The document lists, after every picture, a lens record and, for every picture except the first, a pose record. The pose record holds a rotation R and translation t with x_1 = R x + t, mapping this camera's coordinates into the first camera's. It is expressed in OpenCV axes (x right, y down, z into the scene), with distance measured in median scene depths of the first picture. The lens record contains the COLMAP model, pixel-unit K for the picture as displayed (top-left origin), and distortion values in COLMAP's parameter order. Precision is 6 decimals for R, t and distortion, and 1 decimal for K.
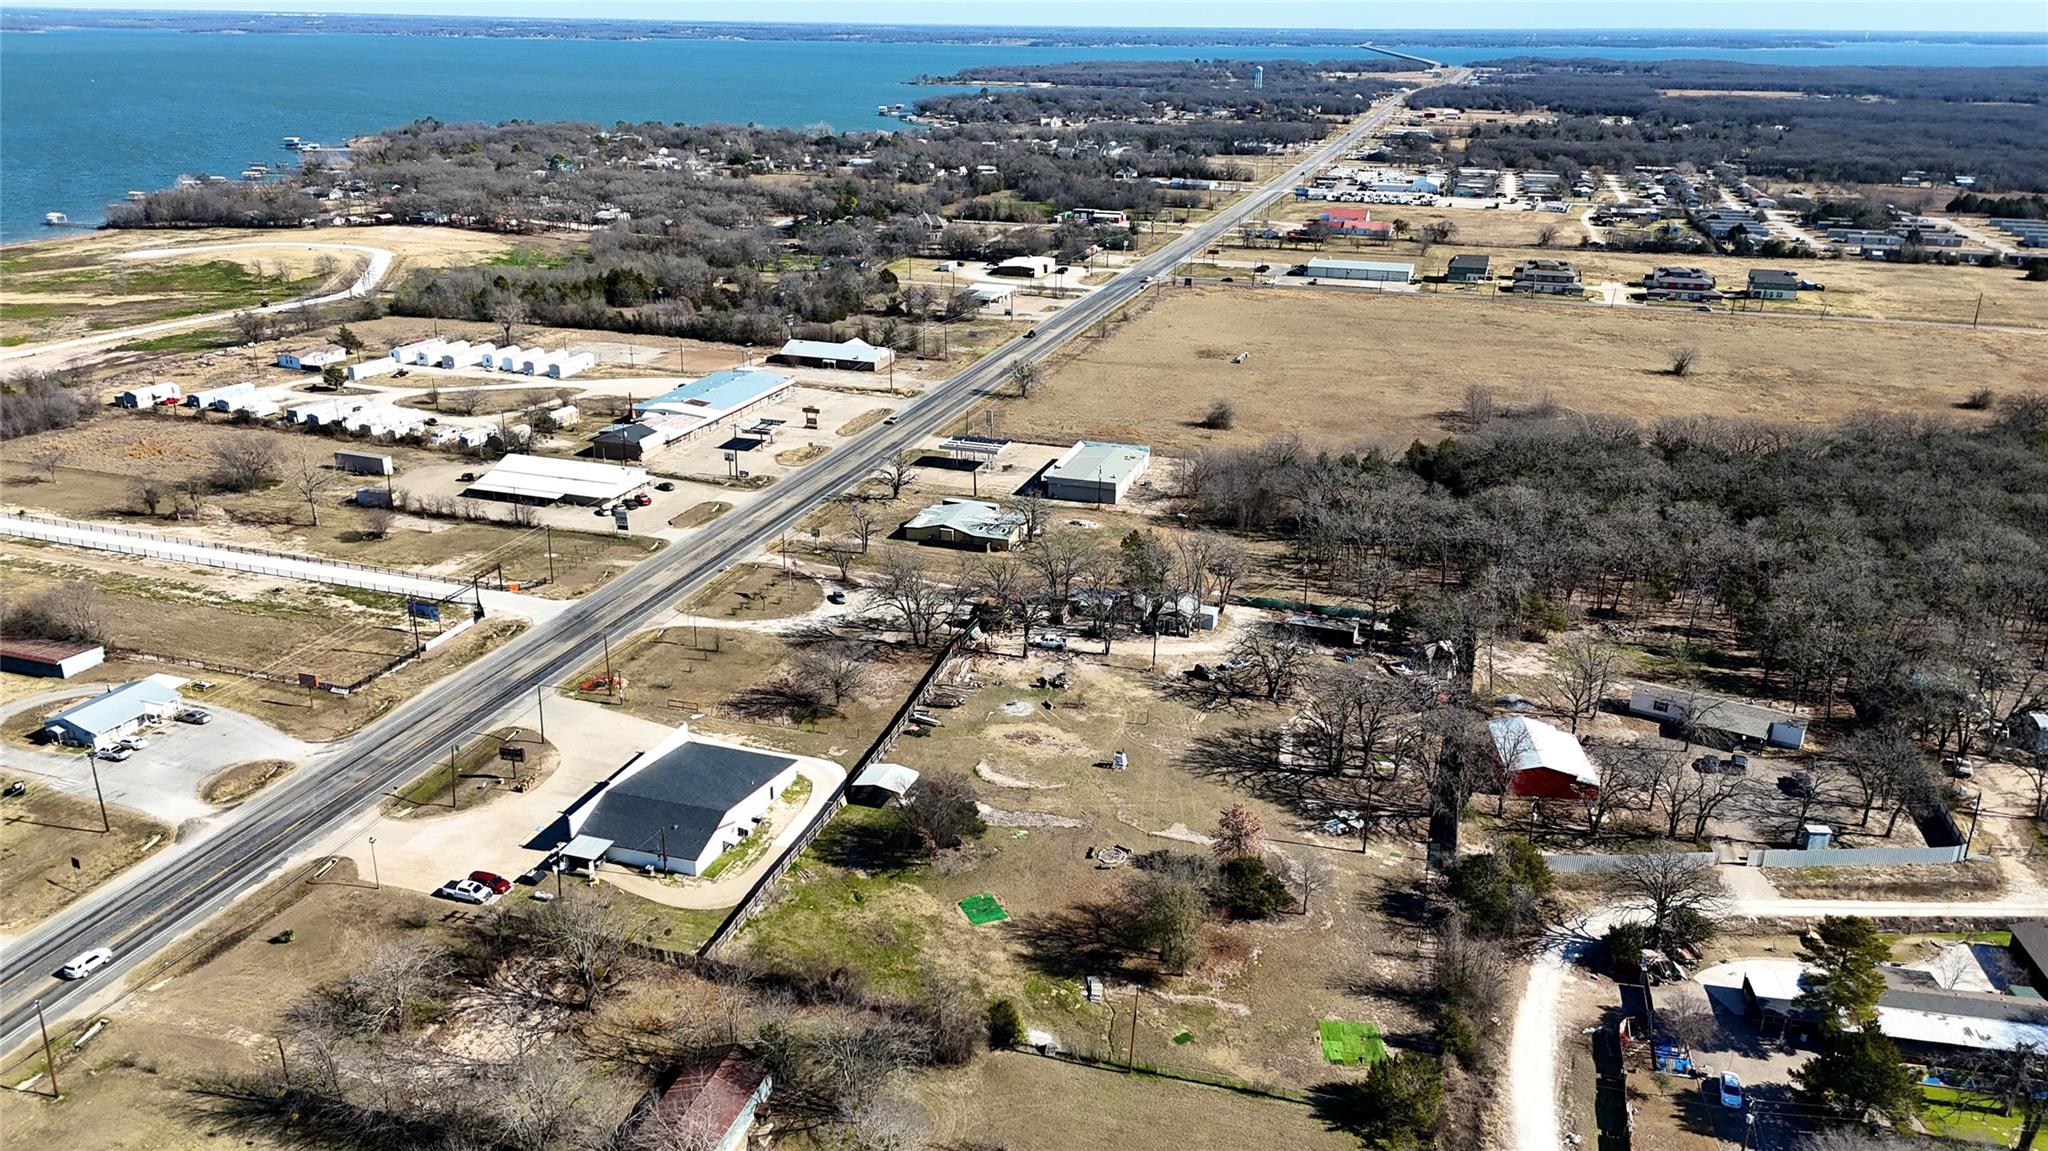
lens RADIAL K [[1501.1, 0, 1006.9], [0, 1501.1, 577.8], [0, 0, 1]] dist [0.091106, -0.084857]
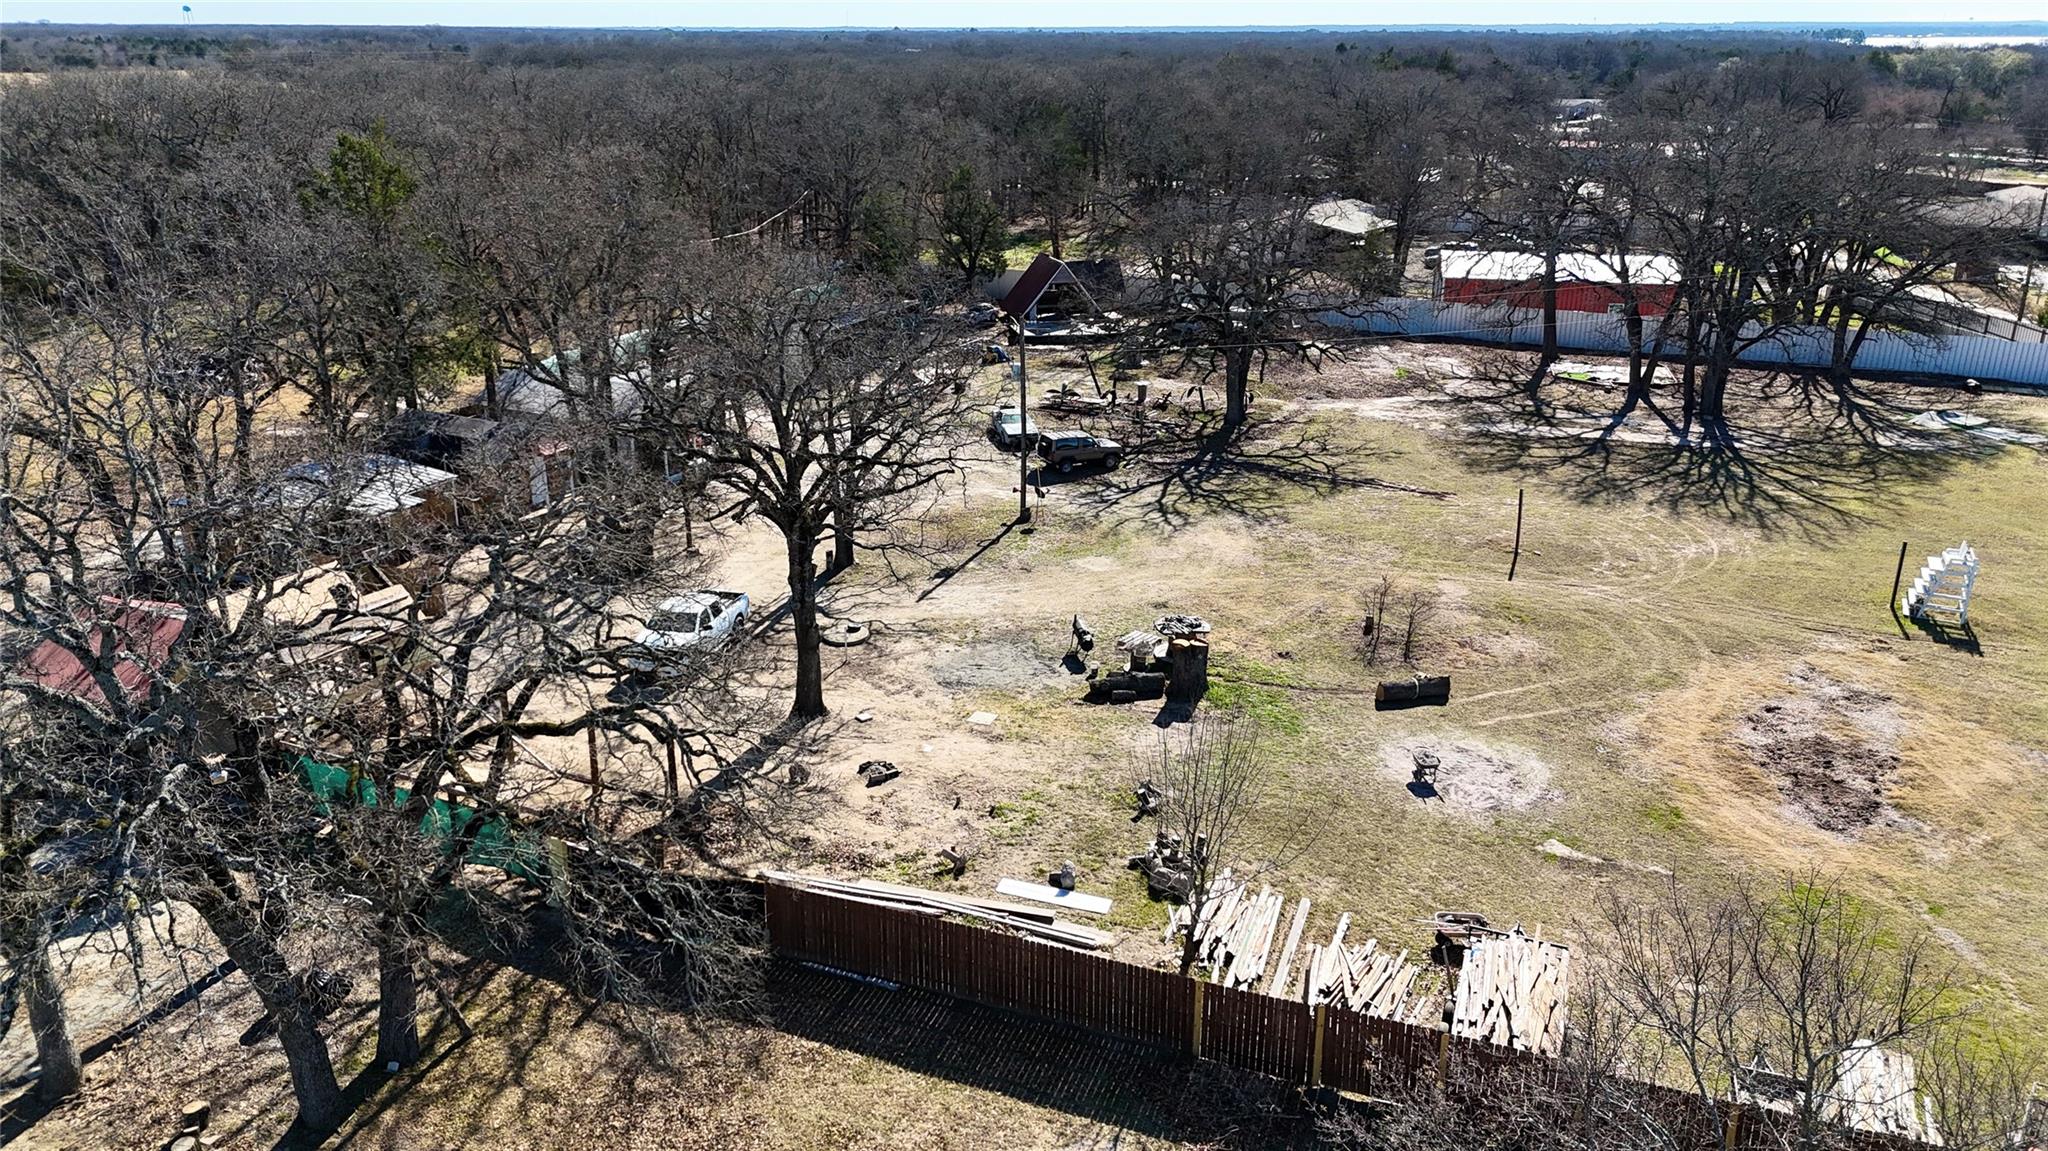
lens RADIAL K [[1501.1, 0, 1006.9], [0, 1501.1, 577.8], [0, 0, 1]] dist [0.091106, -0.084857]
pose [[0.077717, -0.346054, 0.934990, -0.165753], [0.326150, 0.895049, 0.304161, -0.009680], [-0.942118, 0.281309, 0.182426, 1.028255]]
